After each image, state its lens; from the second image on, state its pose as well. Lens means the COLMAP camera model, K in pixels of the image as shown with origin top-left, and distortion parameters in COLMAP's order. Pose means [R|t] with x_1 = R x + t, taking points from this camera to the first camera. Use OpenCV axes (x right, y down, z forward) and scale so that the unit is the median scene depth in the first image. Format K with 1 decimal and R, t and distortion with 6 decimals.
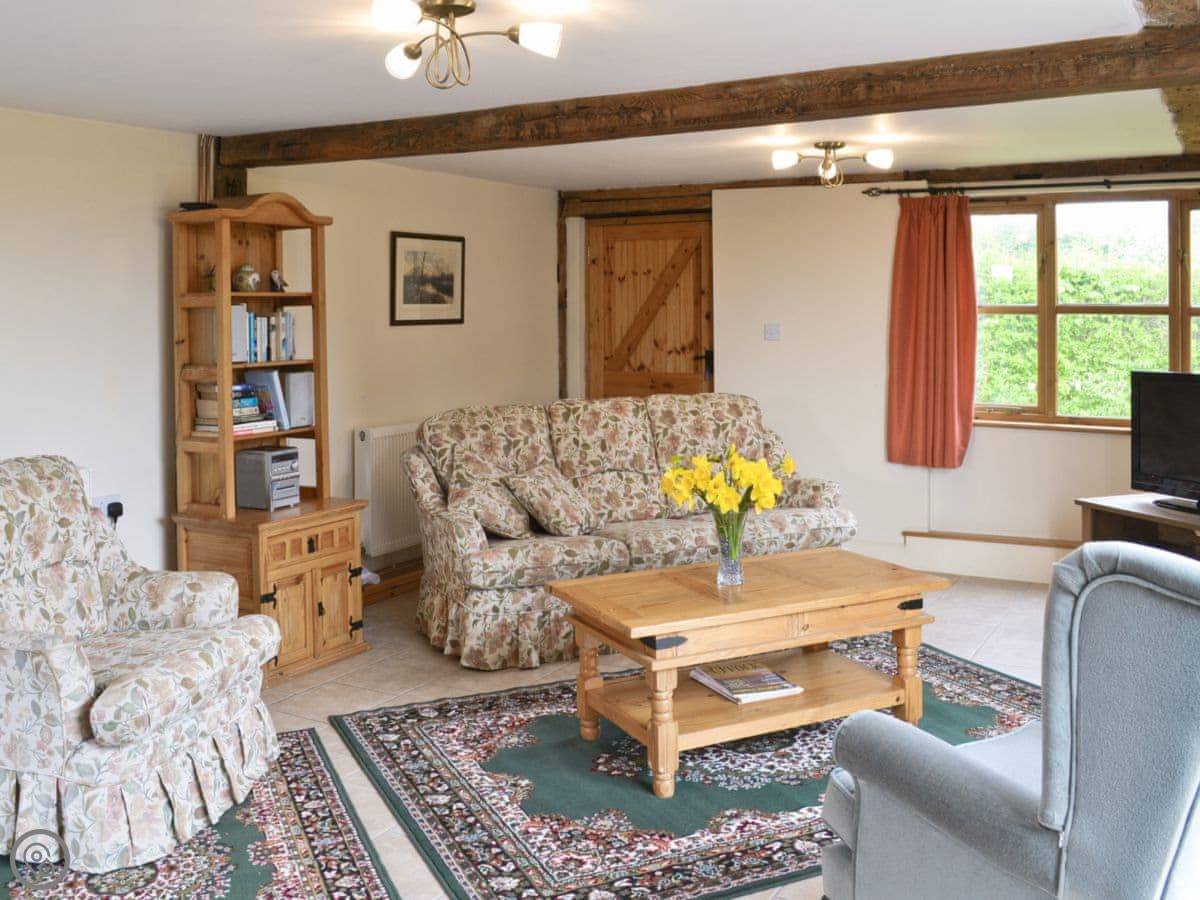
lens RADIAL K [[1147.2, 0, 600.0], [0, 1147.2, 450.0], [0, 0, 1]] dist [-0.078835, -0.001253]
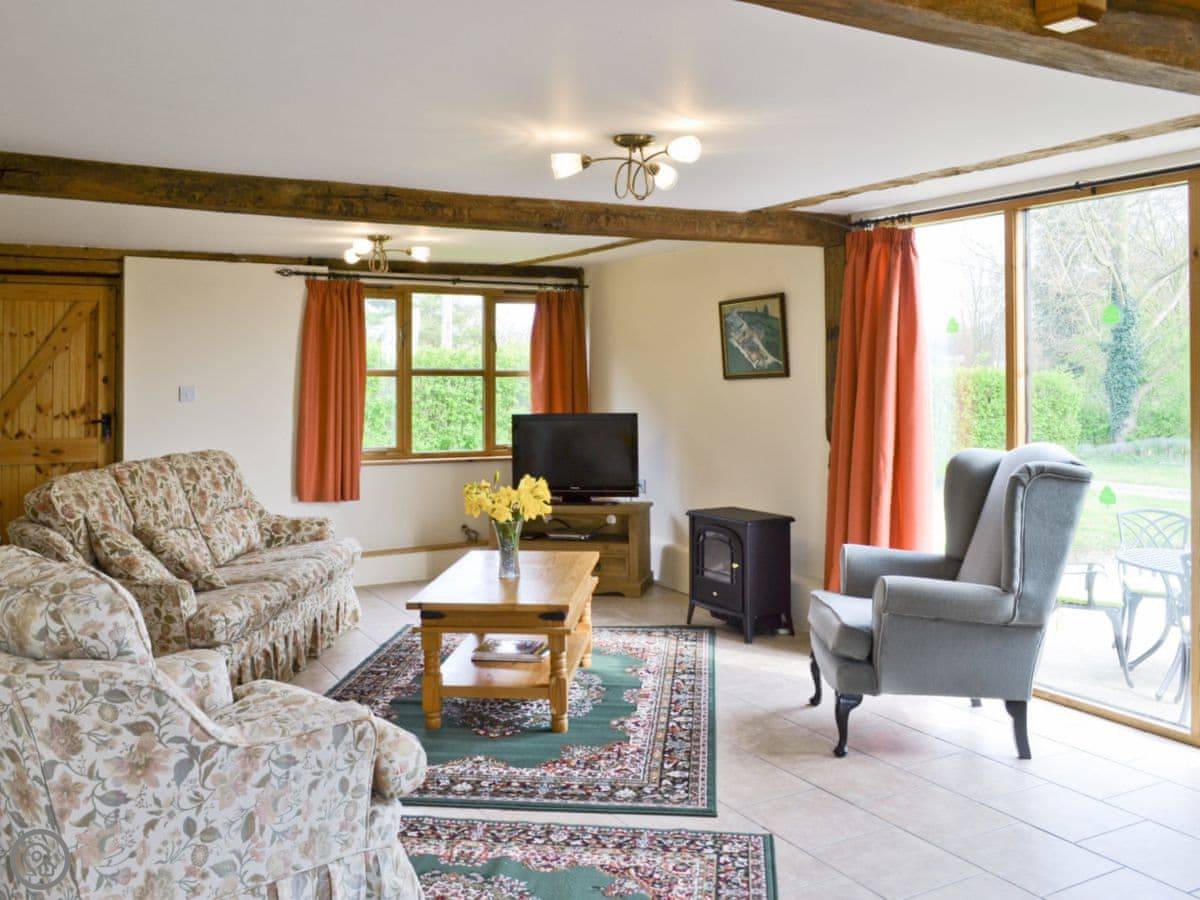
lens RADIAL K [[1066.2, 0, 600.1], [0, 1066.2, 489.9], [0, 0, 1]] dist [-0.020622, -0.005566]
pose [[0.514530, -0.086448, 0.853104, -0.580050], [0.105497, 0.993728, 0.037069, -0.010962], [-0.850958, 0.070927, 0.520423, 0.178671]]
